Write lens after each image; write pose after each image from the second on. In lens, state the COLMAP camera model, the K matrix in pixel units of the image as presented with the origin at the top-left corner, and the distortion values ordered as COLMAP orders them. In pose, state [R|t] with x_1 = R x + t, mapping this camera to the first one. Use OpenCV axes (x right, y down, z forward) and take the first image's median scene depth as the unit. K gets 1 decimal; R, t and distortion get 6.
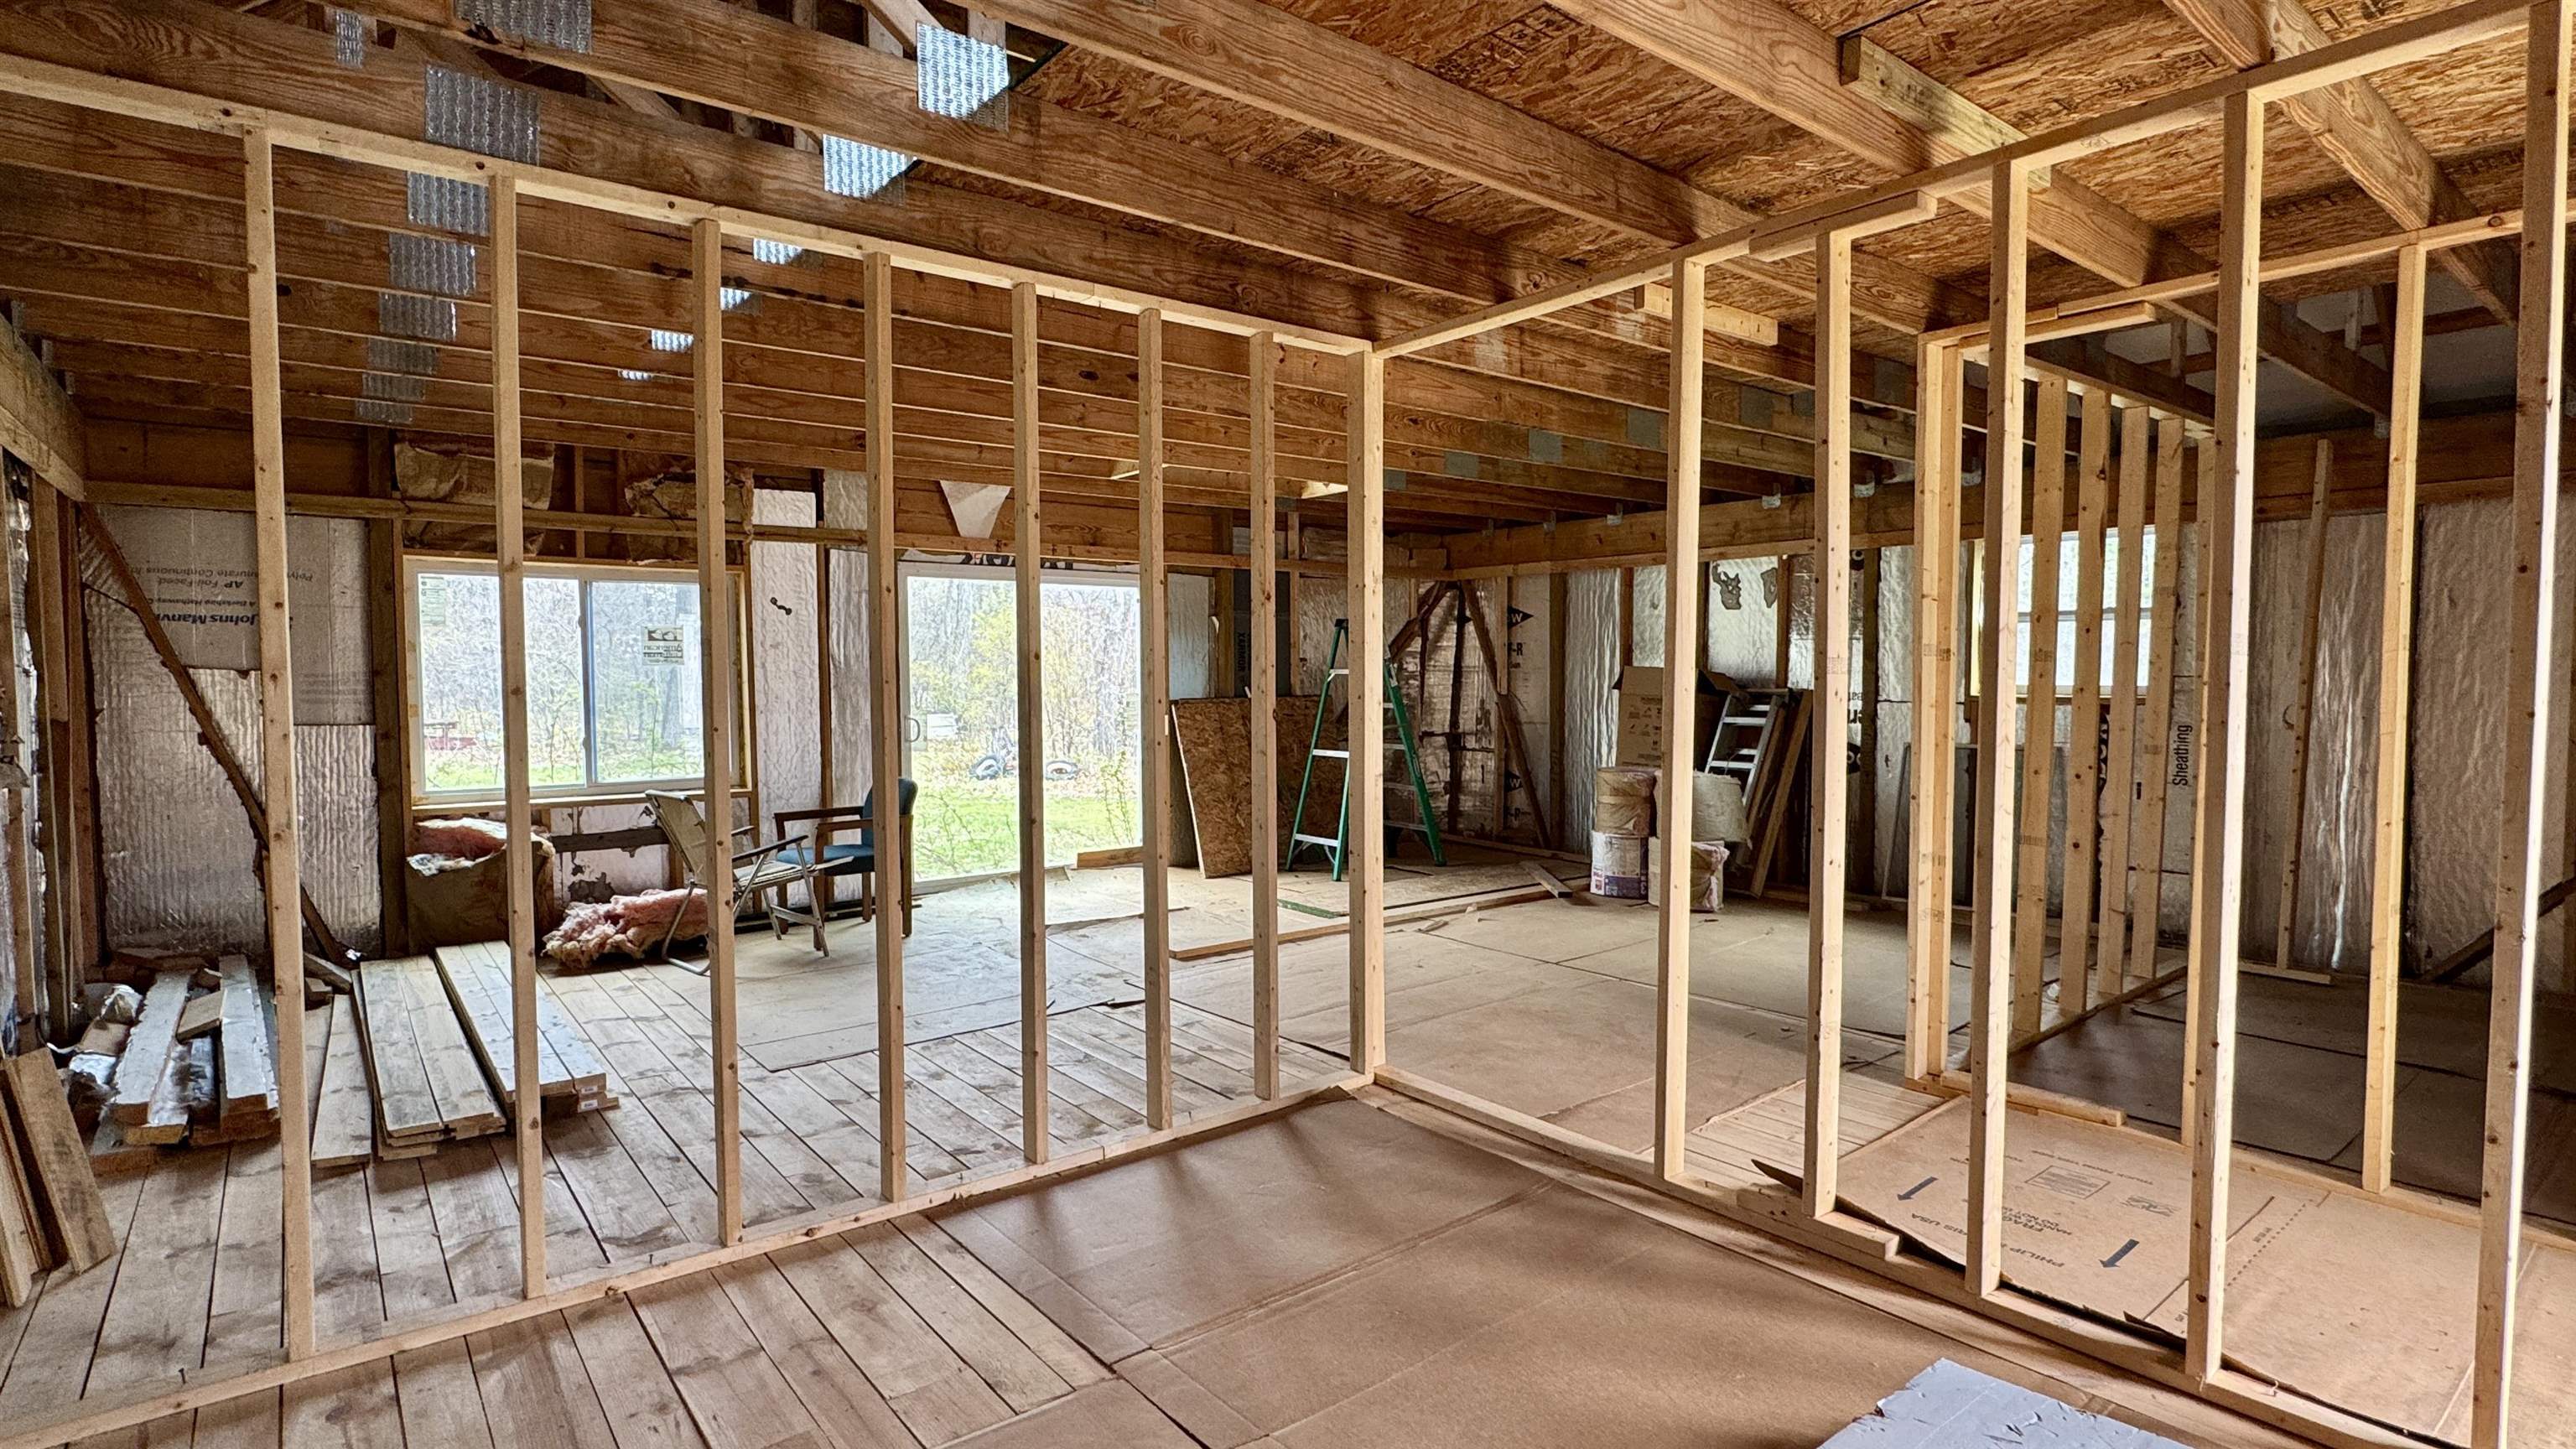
lens RADIAL K [[1234.7, 0, 1288.0], [0, 1234.7, 724.5], [0, 0, 1]] dist [-0.000841, -0.000017]
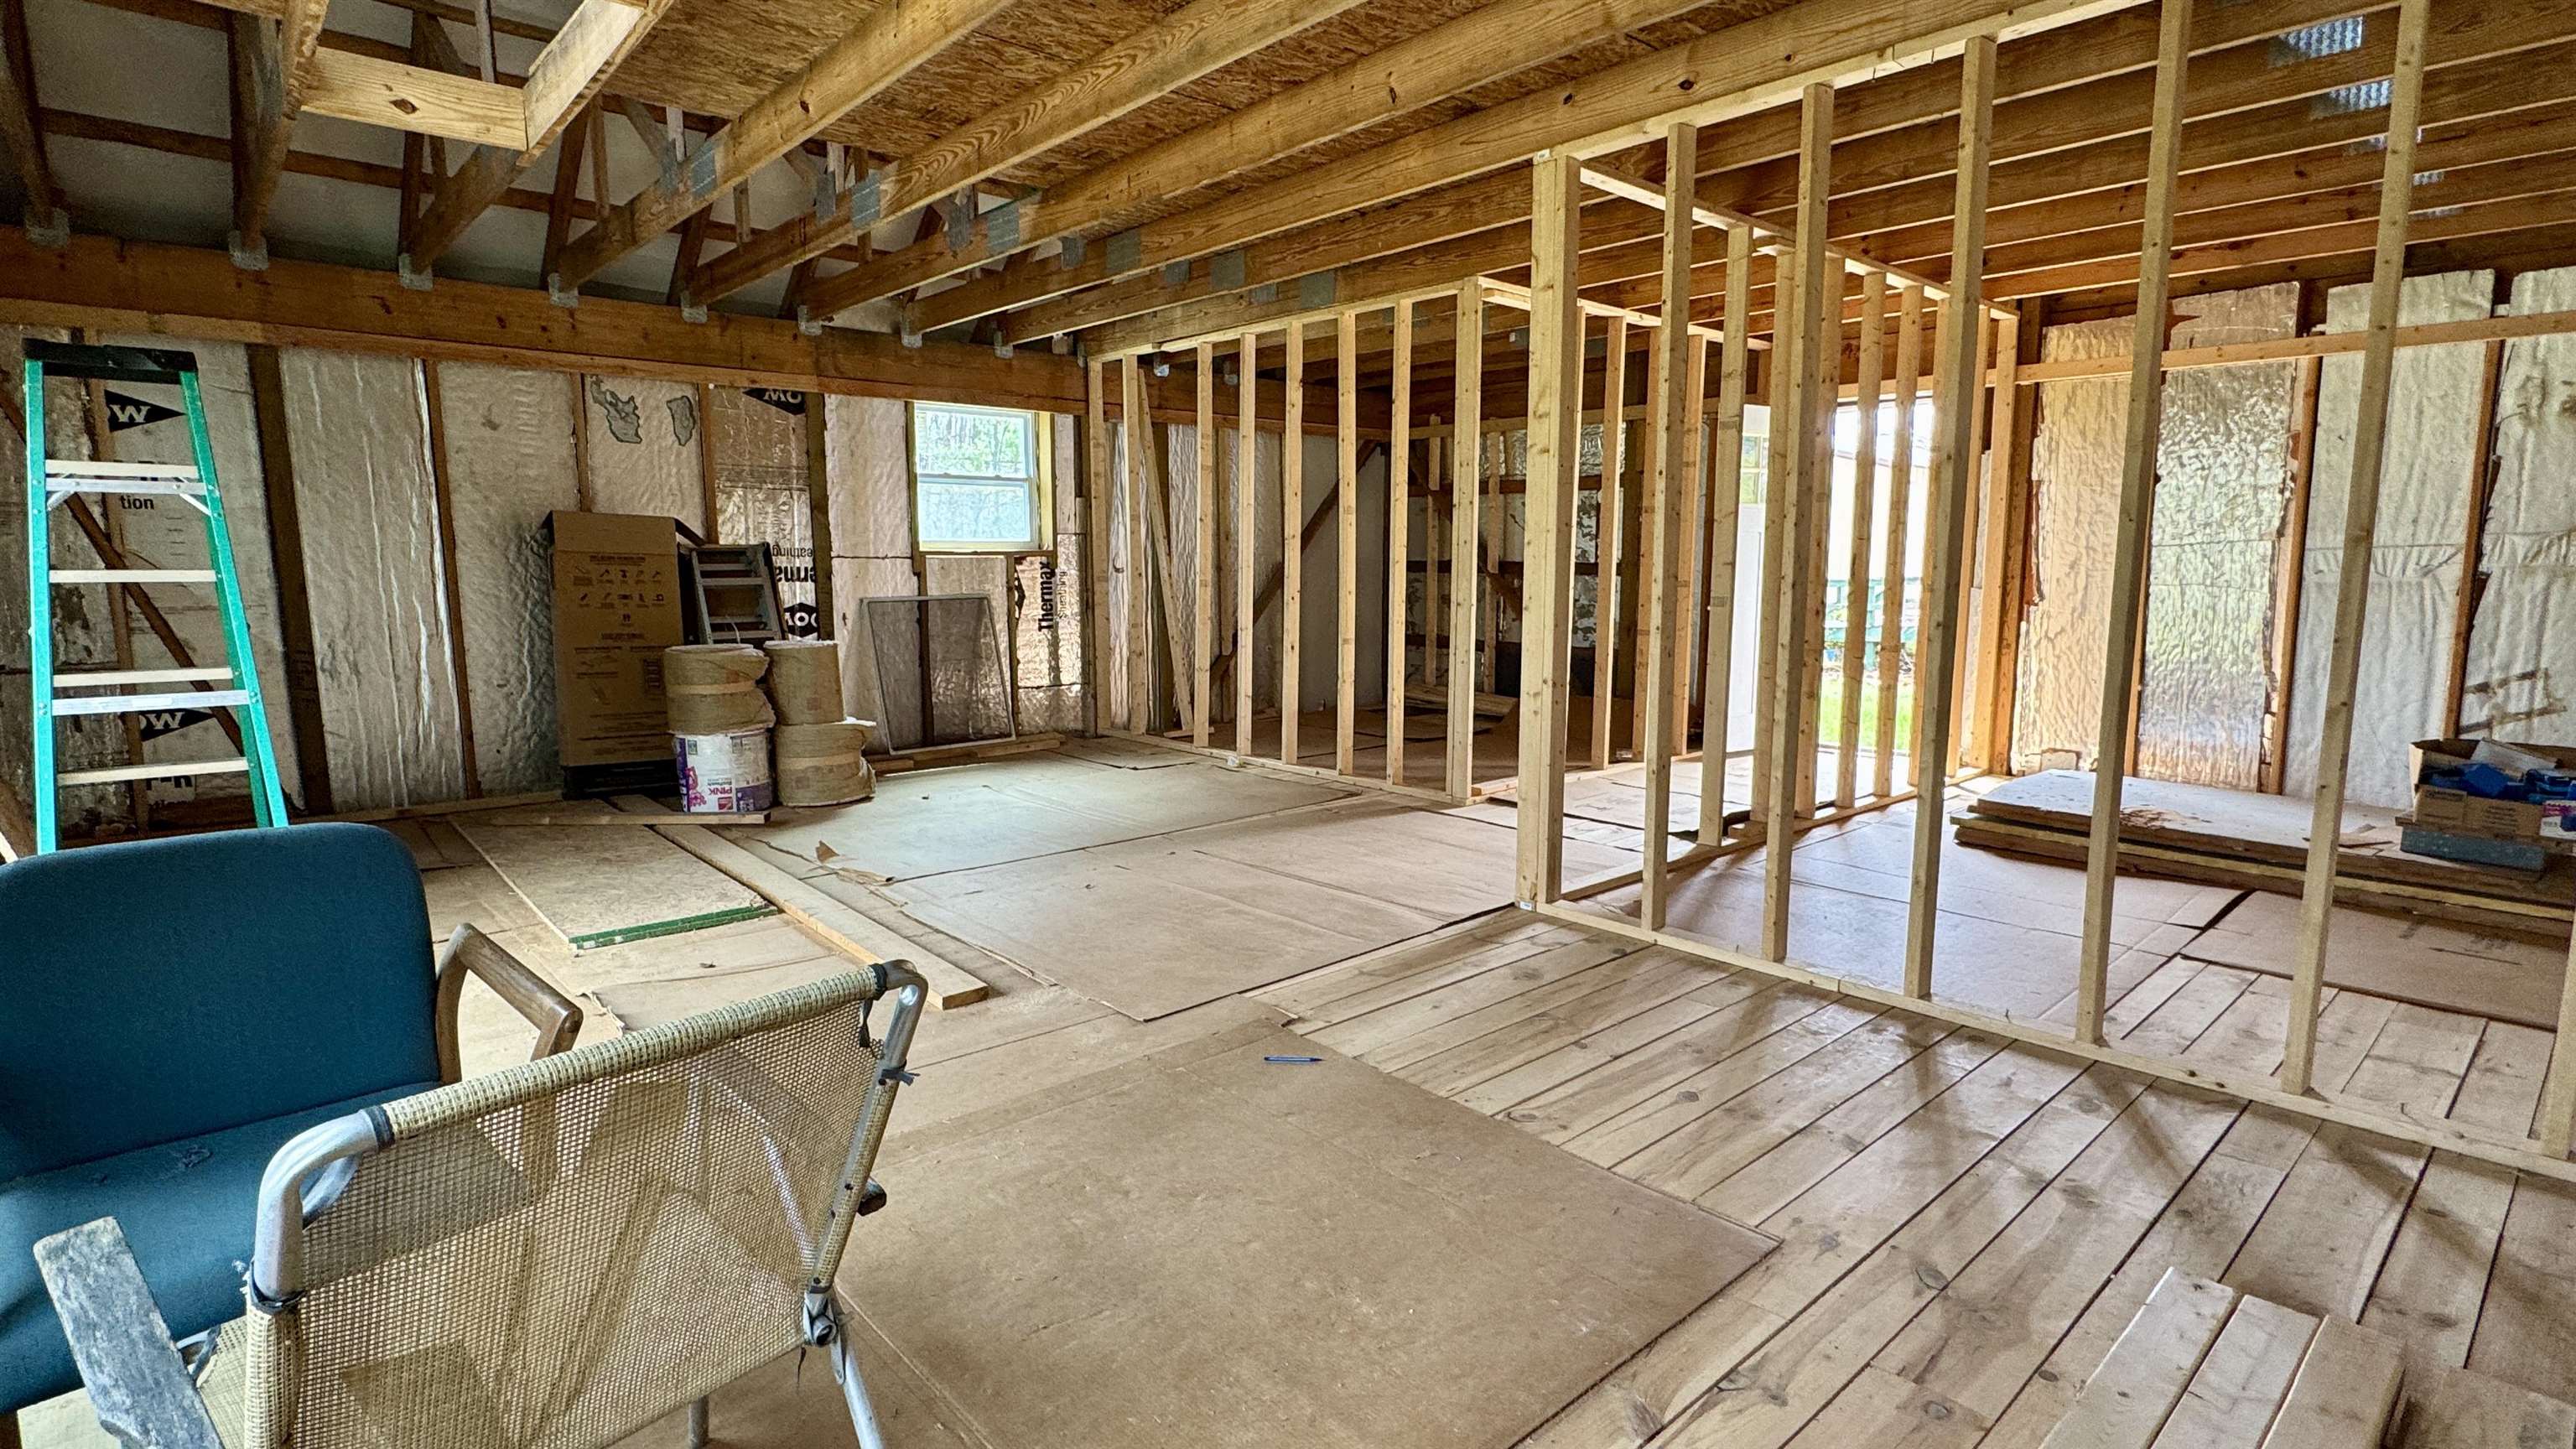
lens RADIAL K [[1234.7, 0, 1288.0], [0, 1234.7, 724.5], [0, 0, 1]] dist [-0.000841, -0.000017]
pose [[-0.049761, -0.129946, 0.990272, -0.460590], [0.047814, 0.990053, 0.132320, -0.000594], [-0.997616, 0.053934, -0.043053, 0.637351]]
